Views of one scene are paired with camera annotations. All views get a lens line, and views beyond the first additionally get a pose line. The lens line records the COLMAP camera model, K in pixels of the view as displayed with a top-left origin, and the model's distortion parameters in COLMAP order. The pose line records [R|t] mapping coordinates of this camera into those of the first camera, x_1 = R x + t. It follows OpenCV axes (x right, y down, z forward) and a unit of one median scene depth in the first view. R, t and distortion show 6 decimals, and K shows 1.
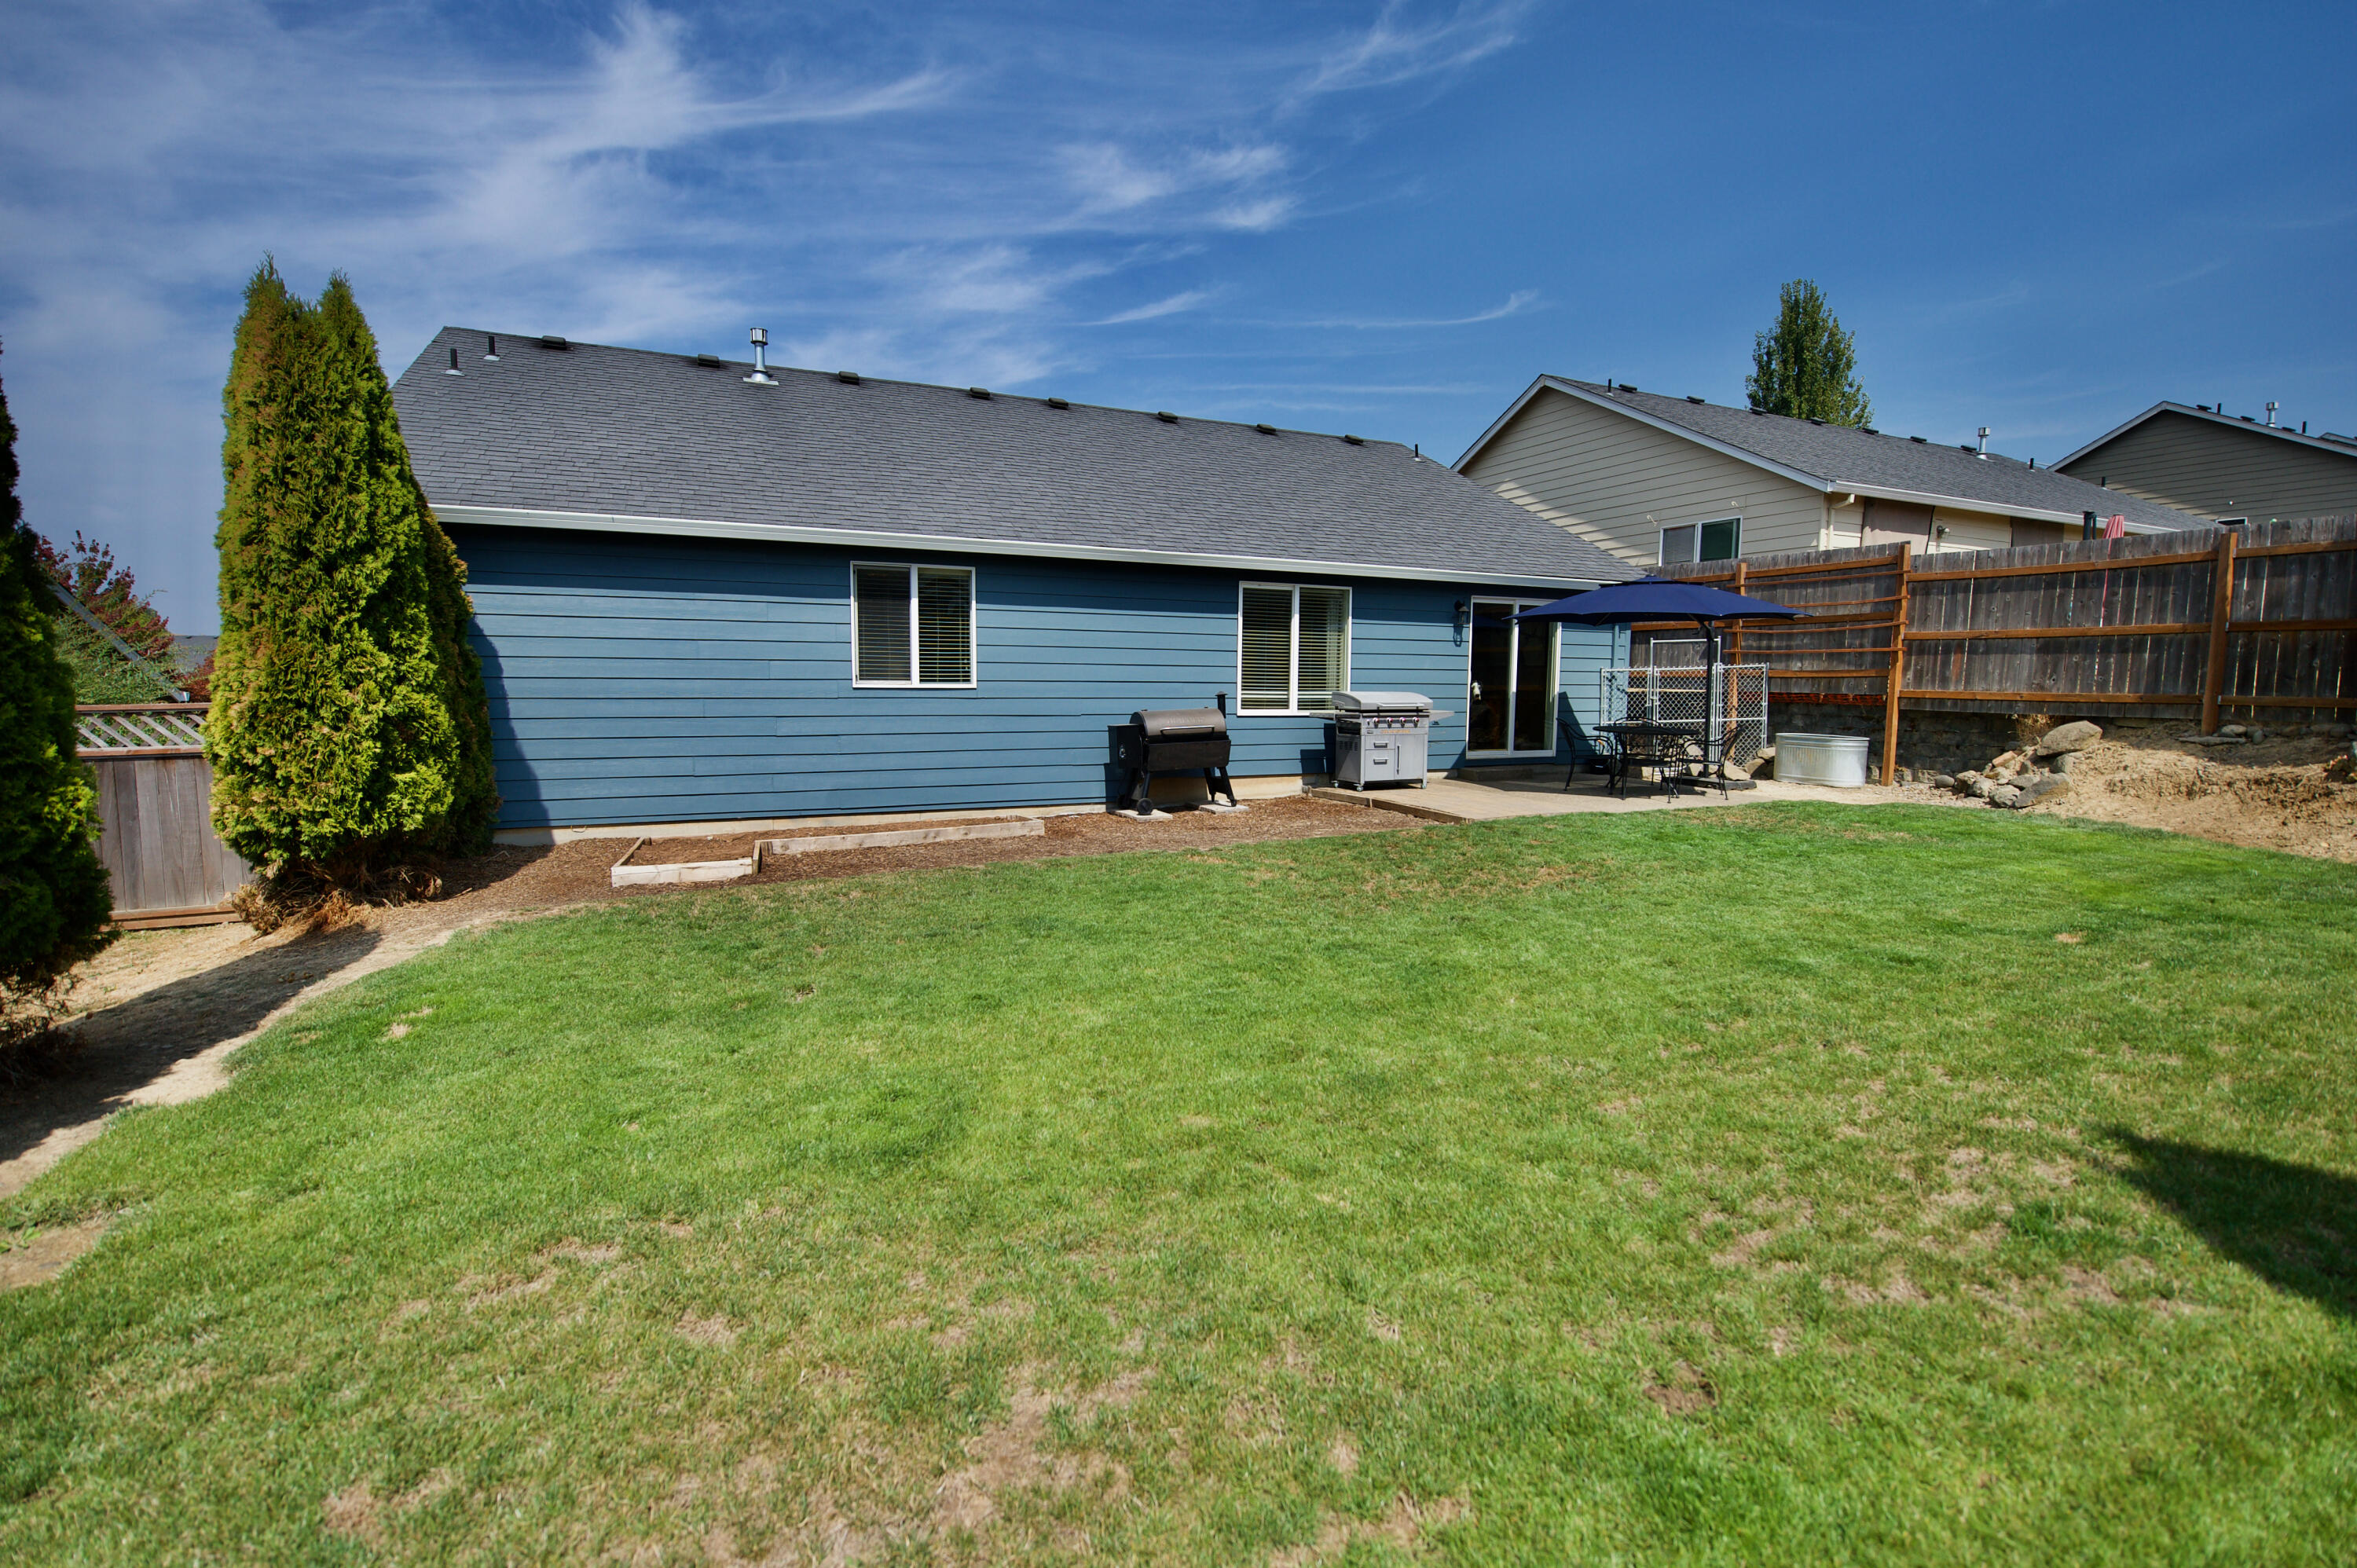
lens RADIAL K [[1068.0, 0, 1178.5], [0, 1068.0, 784.0], [0, 0, 1]] dist [0.001014, 0.000159]
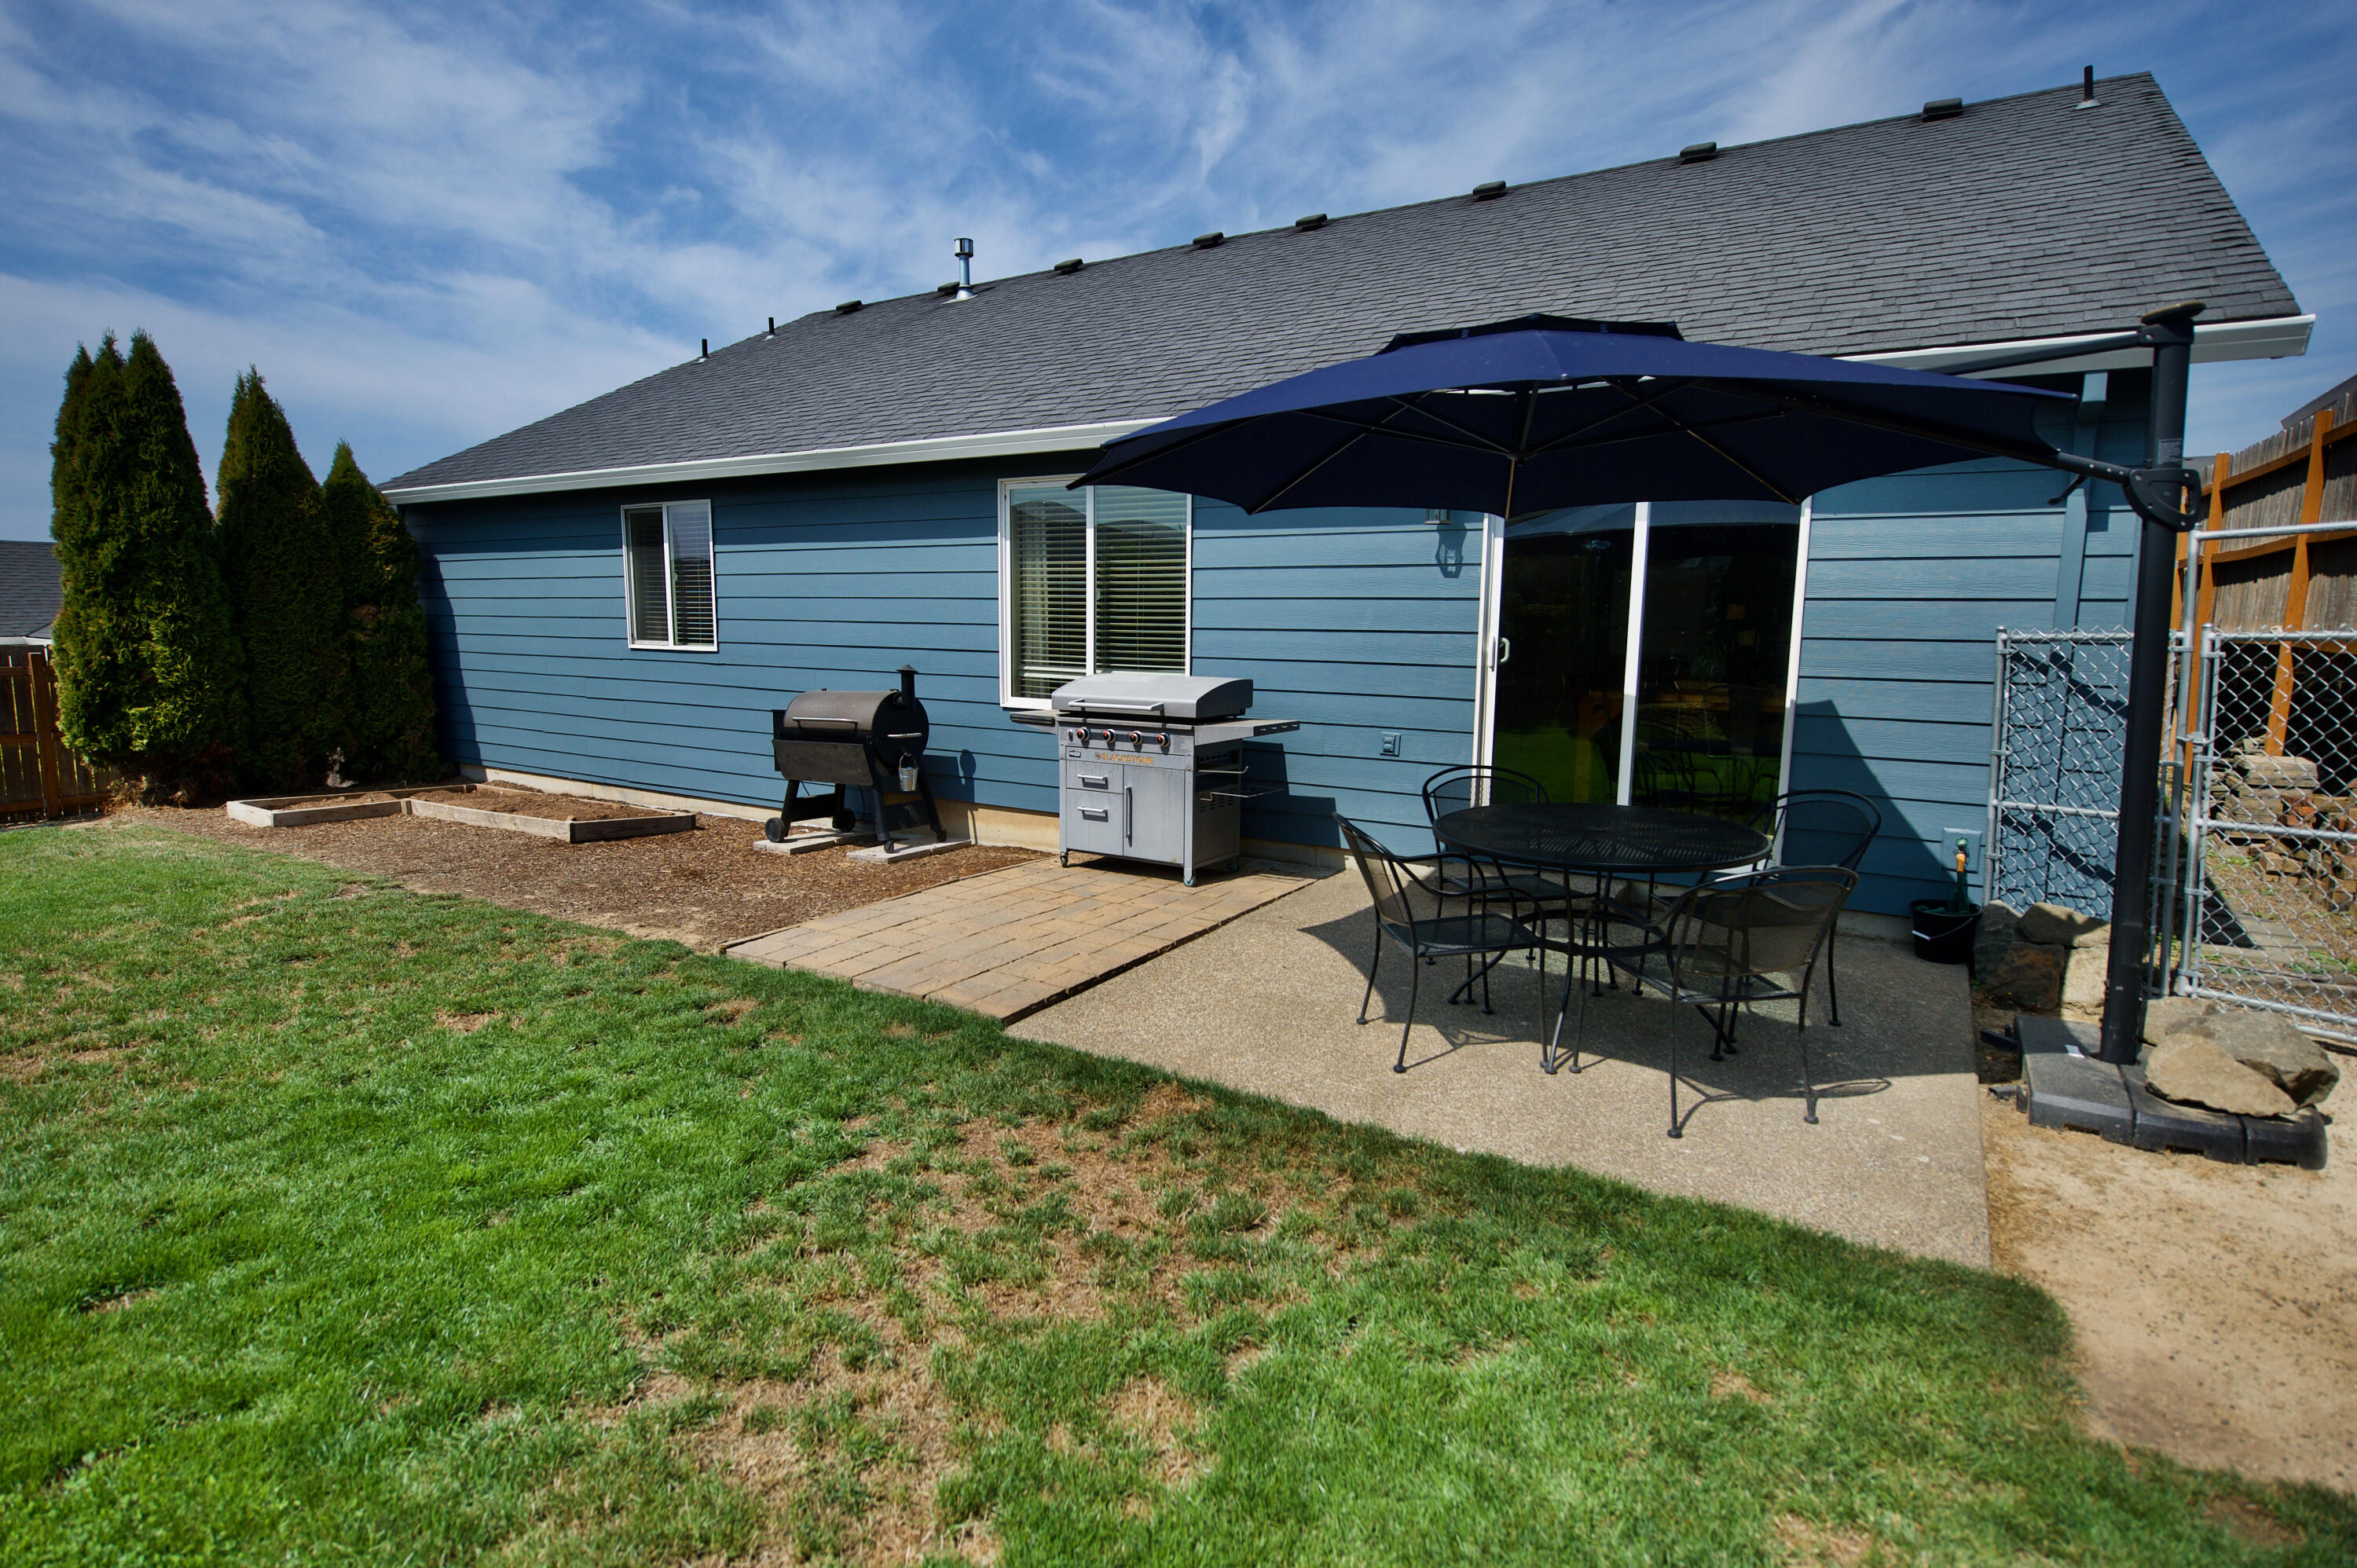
lens RADIAL K [[1247.5, 0, 1178.5], [0, 1247.5, 784.0], [0, 0, 1]] dist [-0.004211, -0.001048]
pose [[0.494759, 0.107832, -0.862315, 0.608181], [-0.096160, 0.992972, 0.068998, -0.068076], [0.863694, 0.048783, 0.501650, 0.637437]]
